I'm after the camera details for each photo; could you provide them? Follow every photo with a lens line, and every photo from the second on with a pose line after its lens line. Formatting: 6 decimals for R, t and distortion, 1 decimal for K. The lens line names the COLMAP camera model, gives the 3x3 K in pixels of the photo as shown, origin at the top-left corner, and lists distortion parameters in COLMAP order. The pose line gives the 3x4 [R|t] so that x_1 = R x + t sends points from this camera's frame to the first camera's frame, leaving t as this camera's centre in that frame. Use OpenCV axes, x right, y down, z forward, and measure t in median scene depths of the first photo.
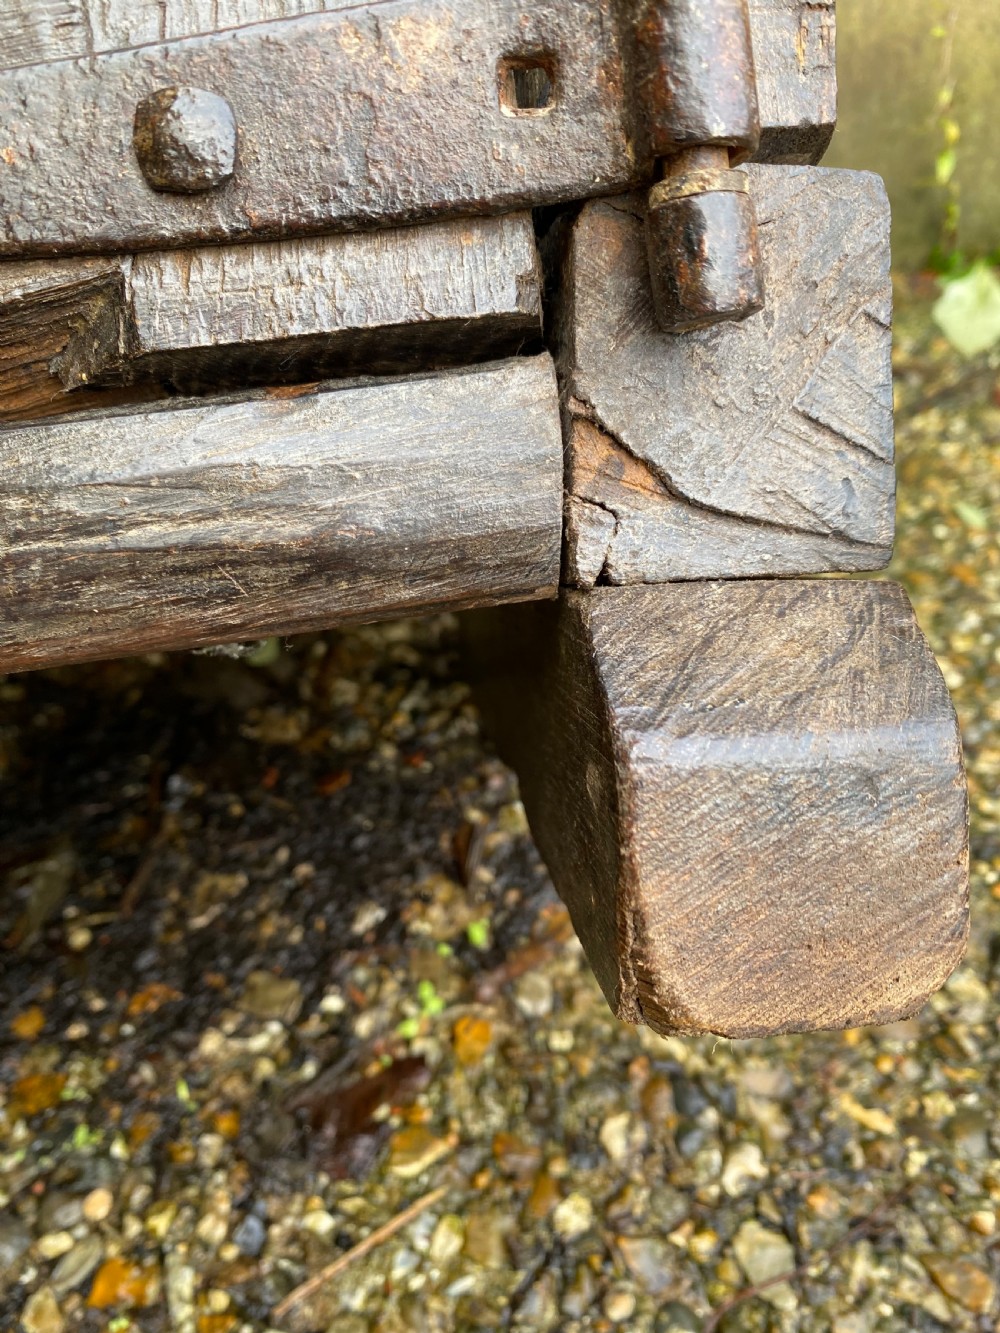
lens RADIAL K [[1017.7, 0, 497.7], [0, 1017.7, 665.5], [0, 0, 1]] dist [-0.001399, 0.006140]
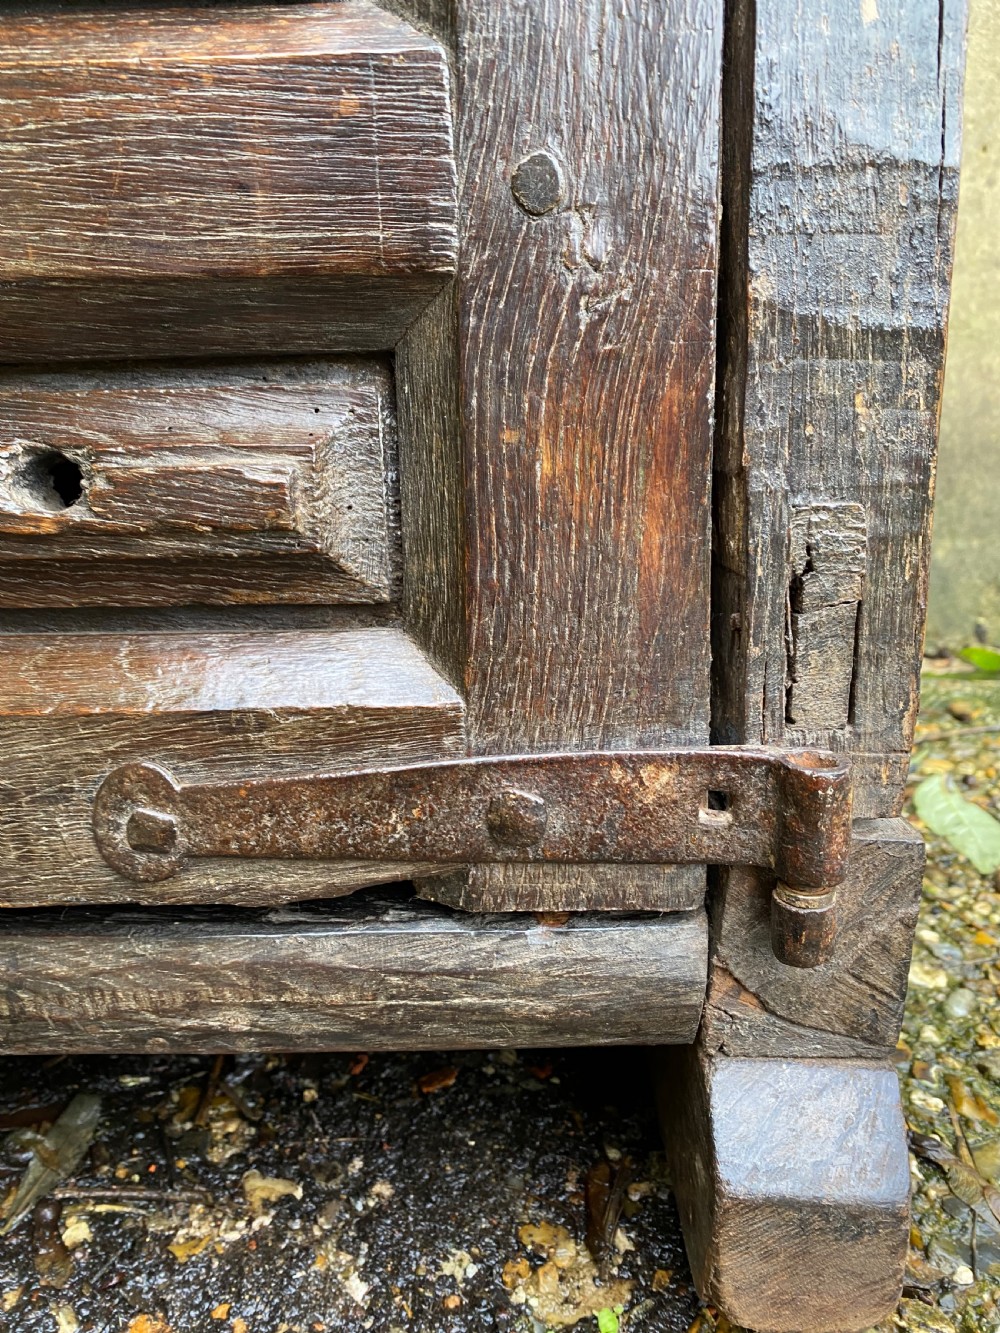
lens RADIAL K [[1017.7, 0, 502.6], [0, 1017.7, 666.7], [0, 0, 1]] dist [-0.001399, 0.006140]
pose [[0.984617, 0.094589, -0.146906, -0.035093], [-0.142446, 0.921459, -0.361418, 0.127420], [0.101182, 0.376784, 0.920758, 0.219803]]
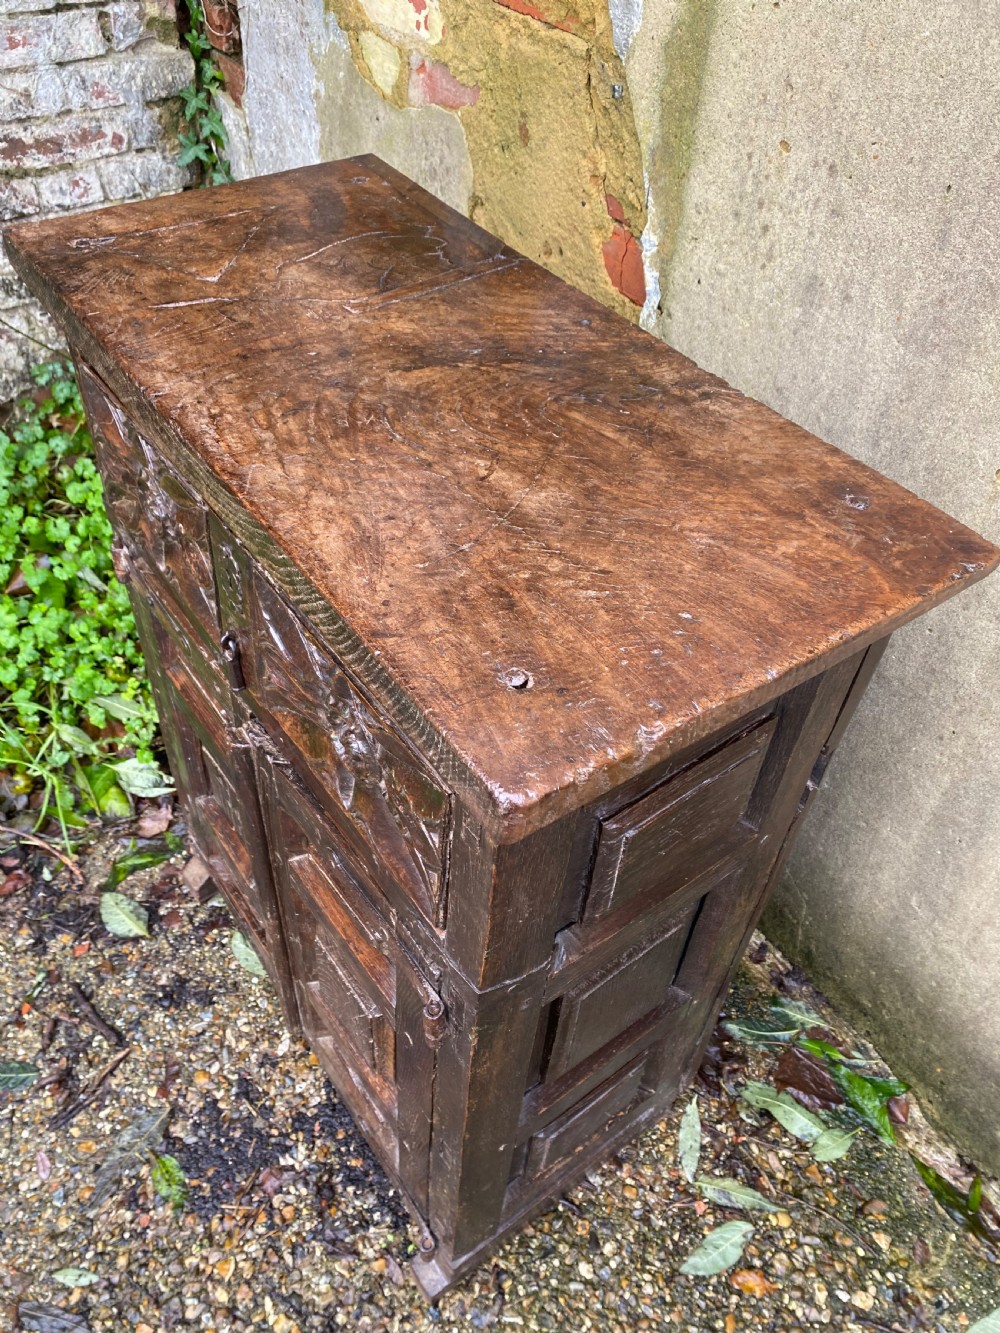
lens RADIAL K [[1017.7, 0, 502.4], [0, 1017.7, 666.8], [0, 0, 1]] dist [-0.001399, 0.006140]
pose [[0.448520, 0.696370, -0.560267, 0.713302], [-0.588062, 0.701986, 0.401745, -2.802024], [0.673063, 0.149281, 0.724363, -1.580357]]
